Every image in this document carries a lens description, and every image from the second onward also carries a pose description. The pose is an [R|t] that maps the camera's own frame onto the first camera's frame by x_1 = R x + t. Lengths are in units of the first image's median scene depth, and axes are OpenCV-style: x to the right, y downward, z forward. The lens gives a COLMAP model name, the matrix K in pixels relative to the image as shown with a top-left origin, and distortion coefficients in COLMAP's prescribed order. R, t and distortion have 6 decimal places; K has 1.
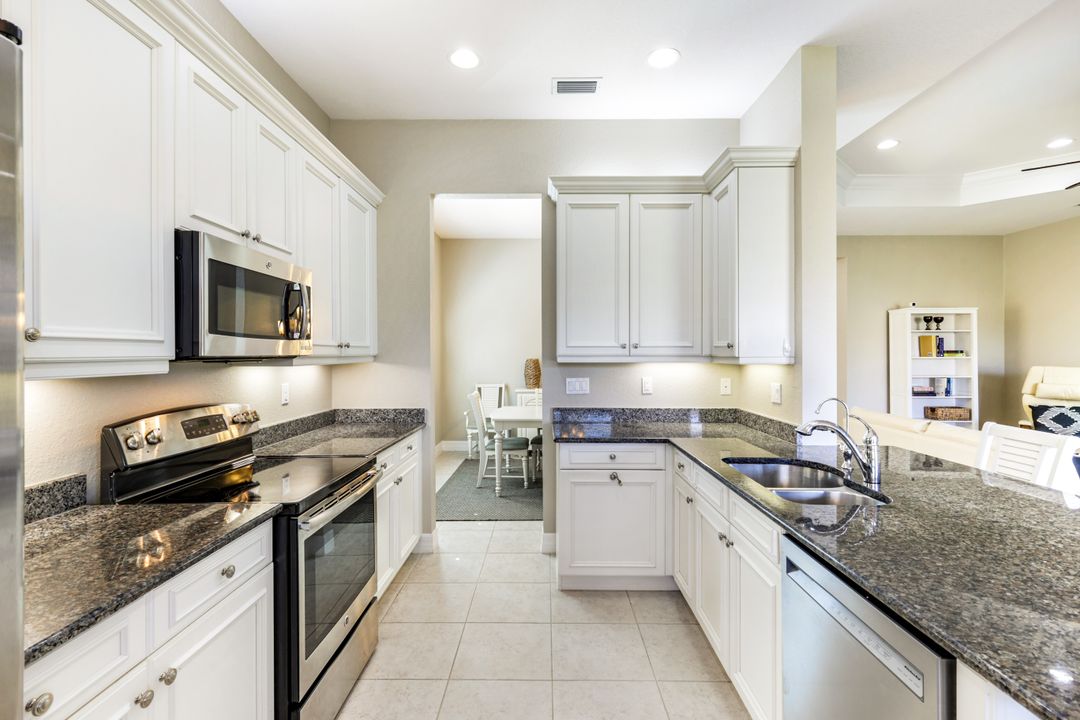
lens RADIAL K [[493.1, 0, 536.7], [0, 493.1, 354.1], [0, 0, 1]] dist [0.004438, -0.000211]
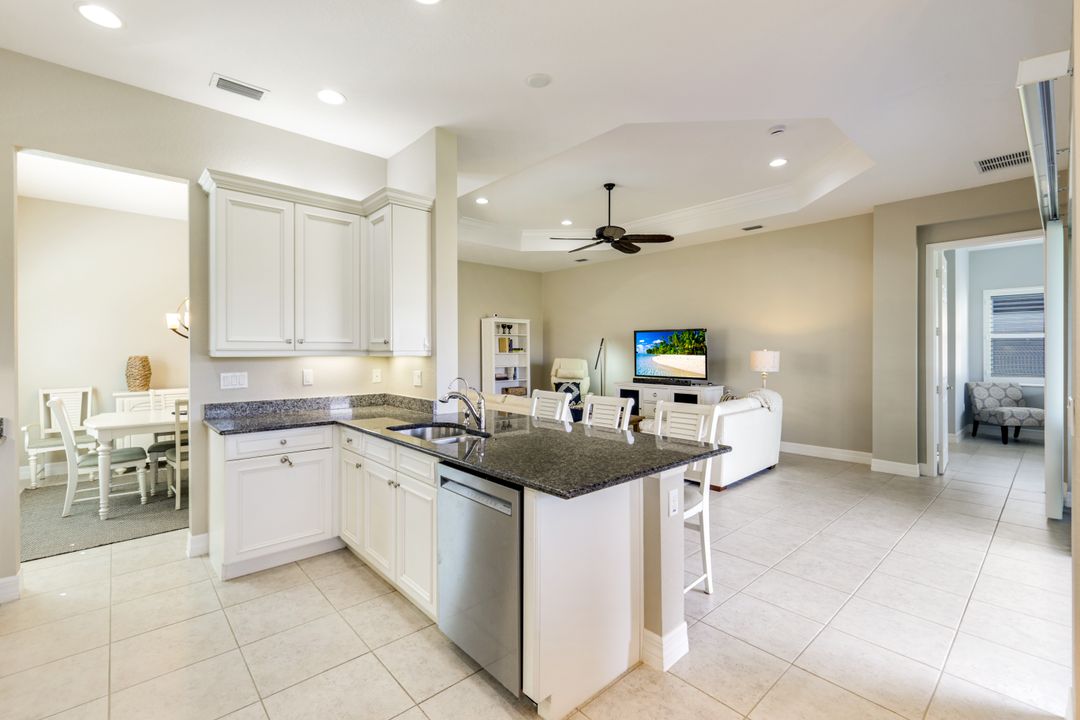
lens RADIAL K [[469.6, 0, 531.6], [0, 469.6, 353.1], [0, 0, 1]] dist [0.000699, -0.000232]
pose [[0.743608, -0.002342, 0.668612, -0.116770], [0.000551, 0.999996, 0.002890, 0.006740], [-0.668616, -0.001780, 0.743606, -0.127973]]
